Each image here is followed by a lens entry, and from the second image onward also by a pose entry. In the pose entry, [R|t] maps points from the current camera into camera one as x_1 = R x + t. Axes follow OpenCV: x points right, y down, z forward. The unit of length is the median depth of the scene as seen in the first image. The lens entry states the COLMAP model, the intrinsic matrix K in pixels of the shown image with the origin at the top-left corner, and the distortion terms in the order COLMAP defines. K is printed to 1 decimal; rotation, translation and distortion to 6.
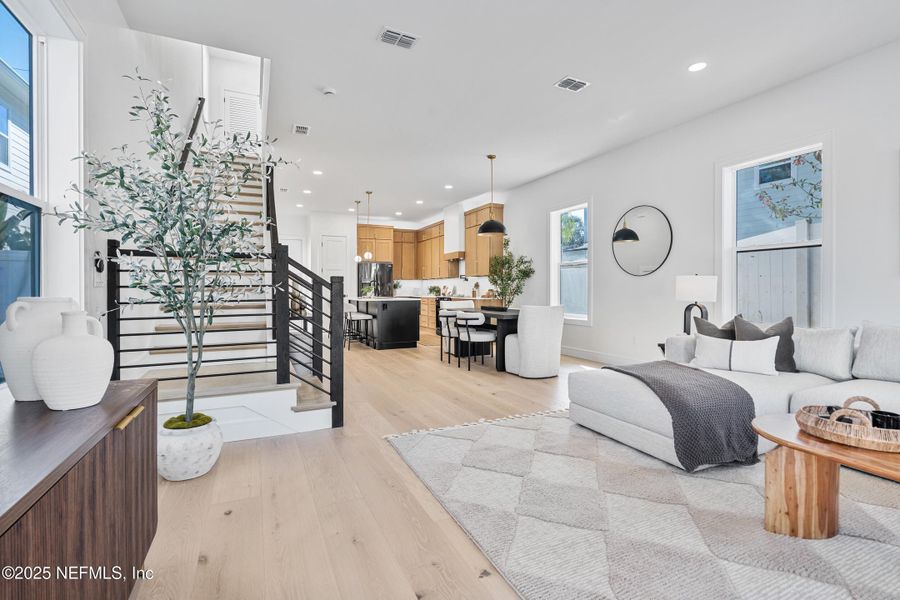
lens RADIAL K [[388.9, 0, 446.9], [0, 388.9, 293.4], [0, 0, 1]] dist [-0.013505, 0.000261]
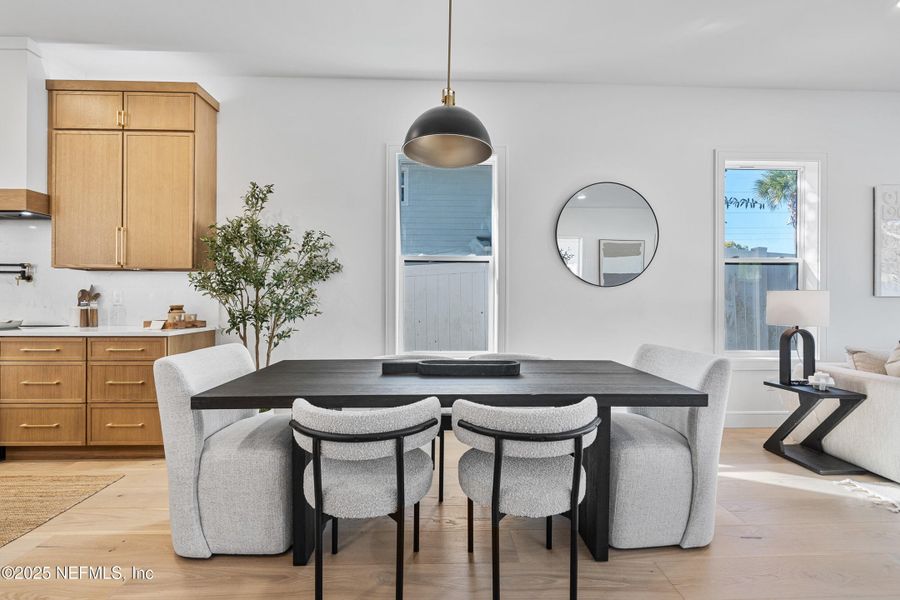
lens RADIAL K [[399.2, 0, 445.2], [0, 399.2, 294.0], [0, 0, 1]] dist [0.000621, 0.000026]
pose [[0.400382, 0.009510, 0.916299, -0.156721], [0.007780, 0.999875, -0.013777, -0.015830], [-0.916315, 0.012645, 0.400258, 0.636511]]
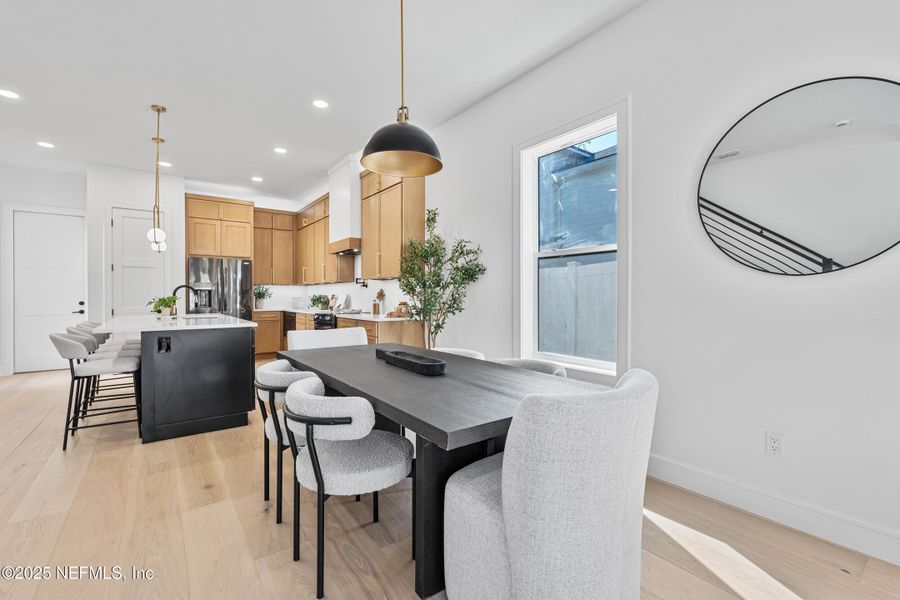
lens RADIAL K [[381.7, 0, 449.1], [0, 381.7, 297.3], [0, 0, 1]] dist [-0.000785, -0.000023]
pose [[0.975267, 0.000551, 0.221027, 0.057703], [0.001398, 0.999962, -0.008660, -0.013589], [-0.221024, 0.008755, 0.975229, 0.465559]]
